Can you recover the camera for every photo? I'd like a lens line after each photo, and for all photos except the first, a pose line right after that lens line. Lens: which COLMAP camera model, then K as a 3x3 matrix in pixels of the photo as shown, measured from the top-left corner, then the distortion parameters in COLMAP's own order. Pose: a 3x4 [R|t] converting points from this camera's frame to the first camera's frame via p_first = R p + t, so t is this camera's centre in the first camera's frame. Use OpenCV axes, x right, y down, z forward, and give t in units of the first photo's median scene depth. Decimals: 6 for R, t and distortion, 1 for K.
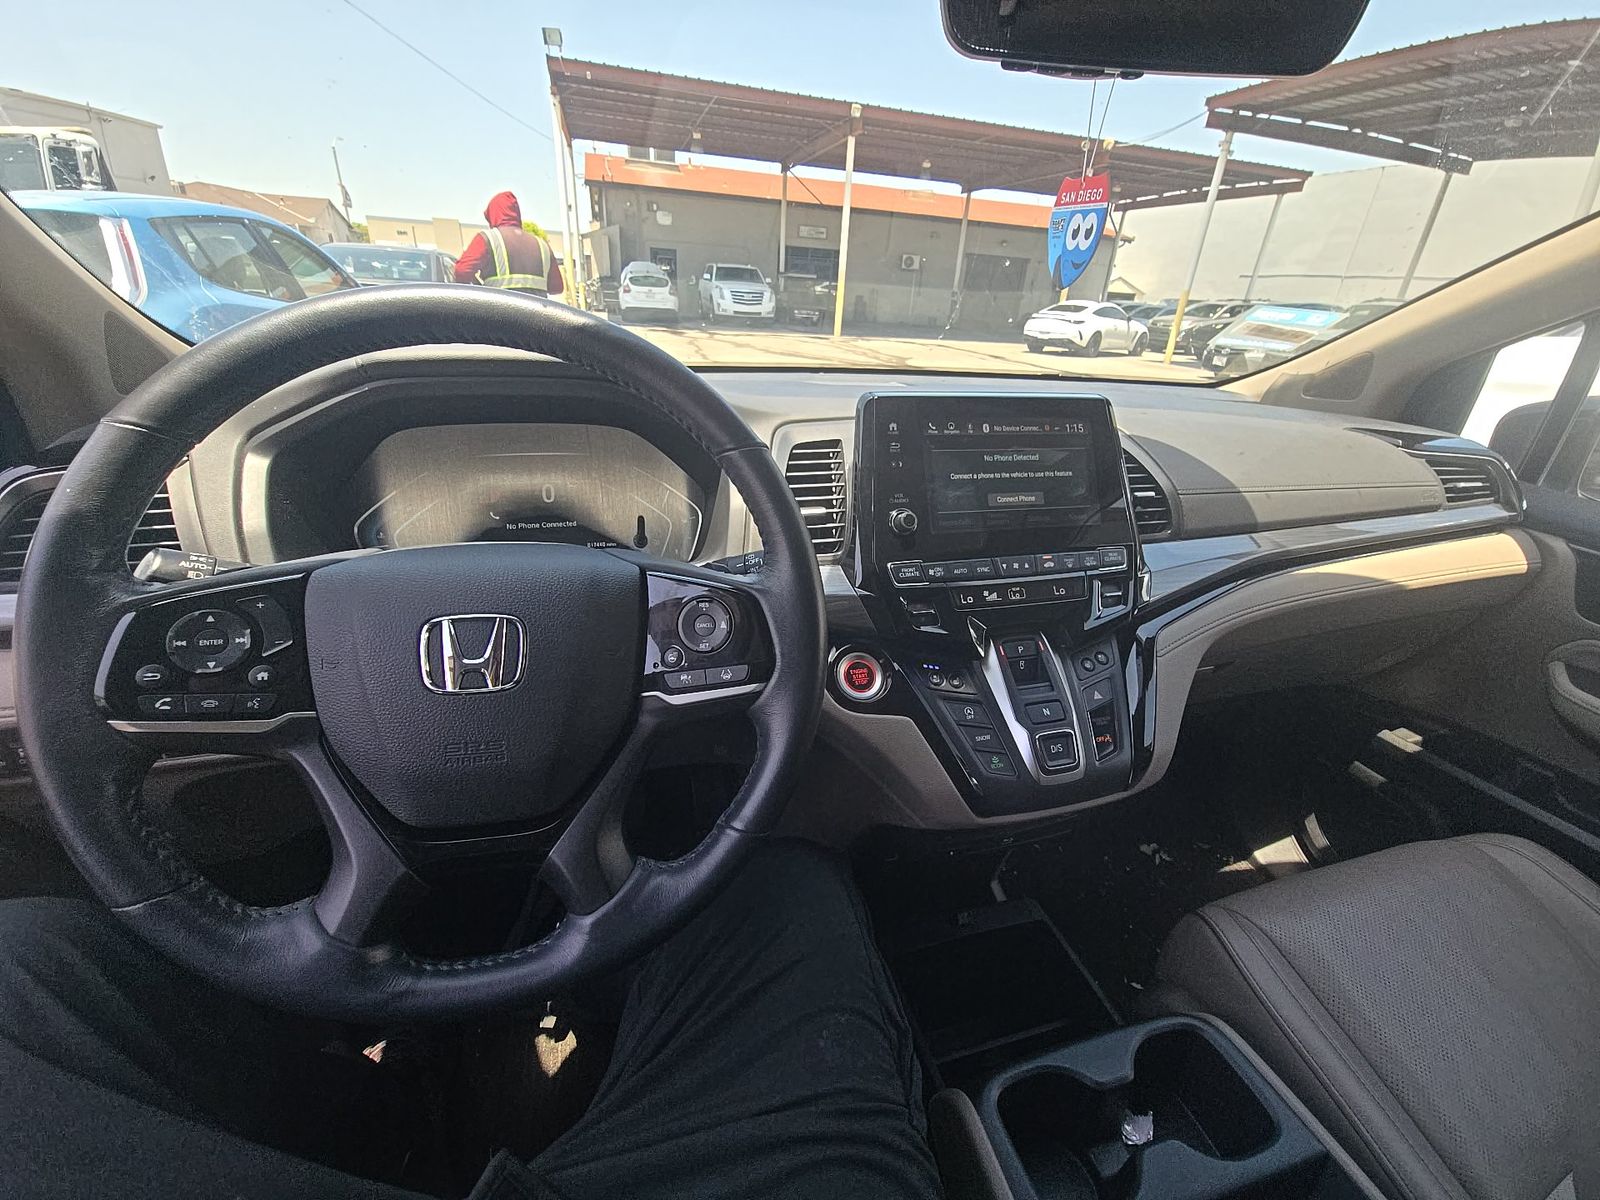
lens RADIAL K [[635.9, 0, 815.0], [0, 635.9, 591.1], [0, 0, 1]] dist [0.005489, -0.006182]
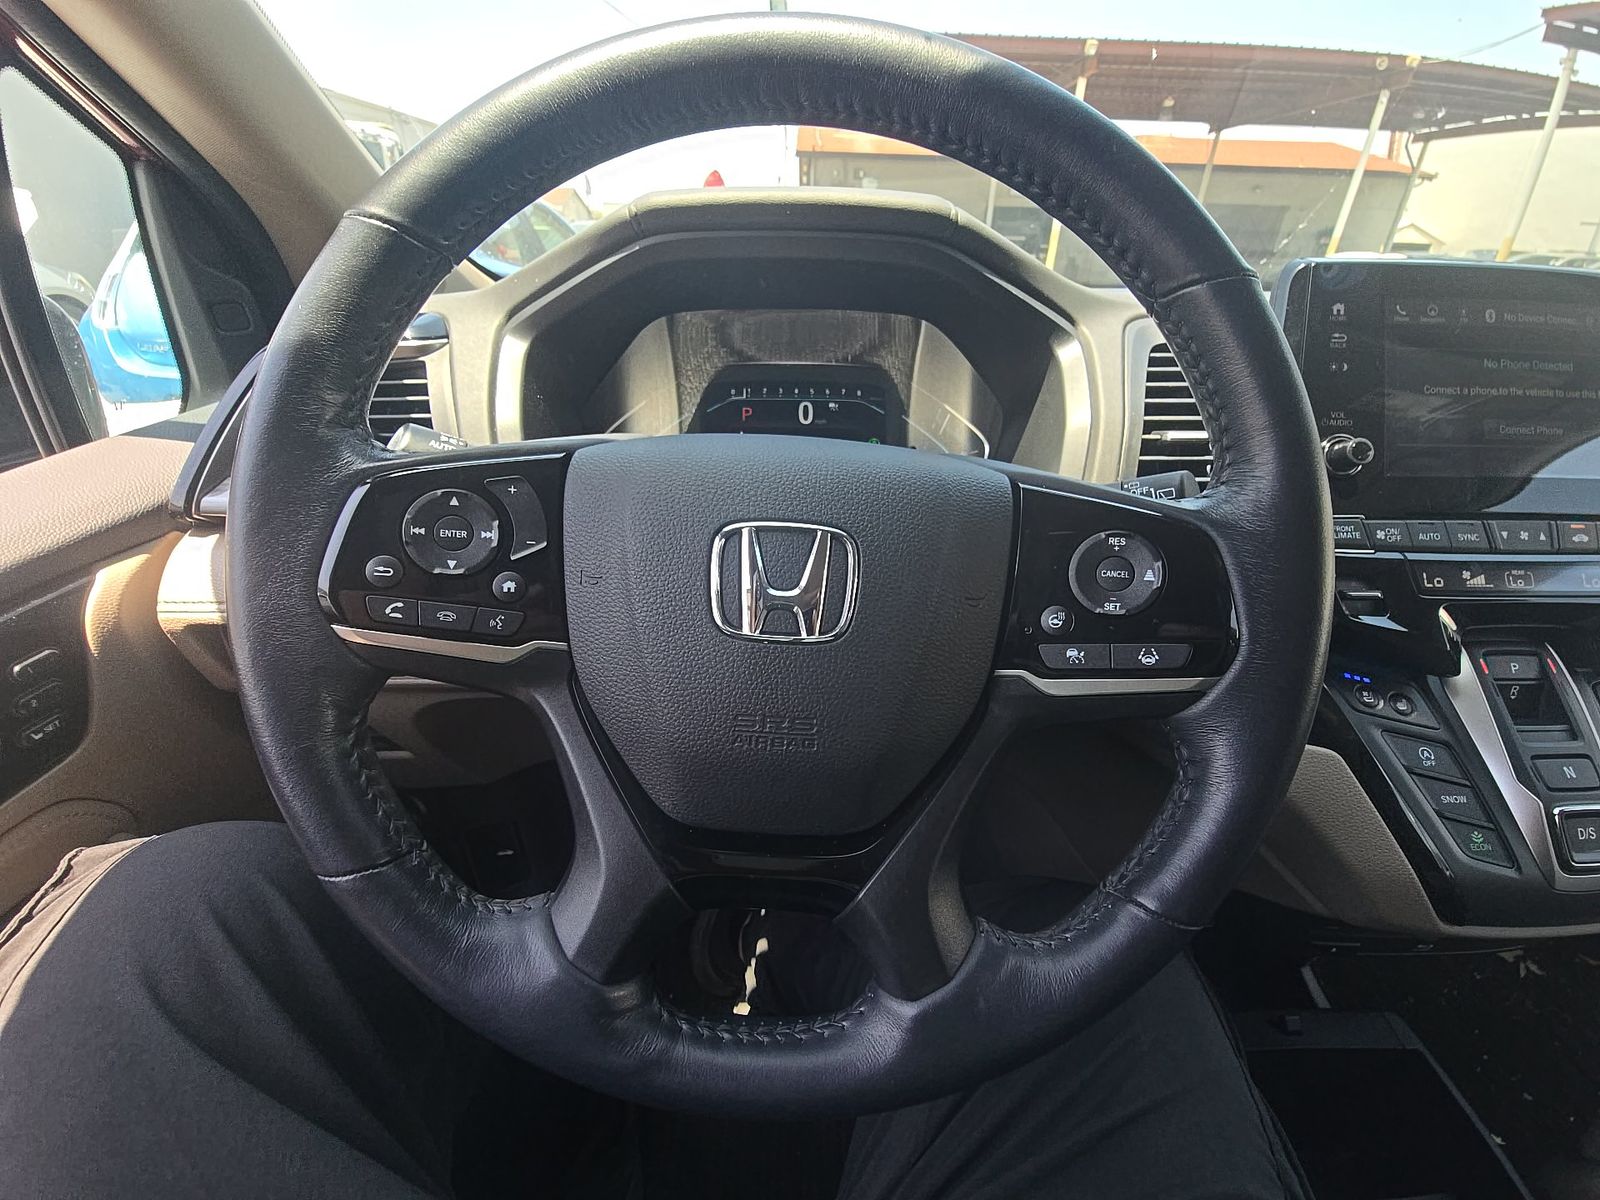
lens RADIAL K [[635.9, 0, 823.6], [0, 635.9, 589.3], [0, 0, 1]] dist [0.005489, -0.006182]
pose [[0.966009, 0.091320, -0.241843, -0.206036], [-0.083297, 0.995587, 0.043217, 0.045392], [0.244722, -0.021603, 0.969353, 0.228119]]
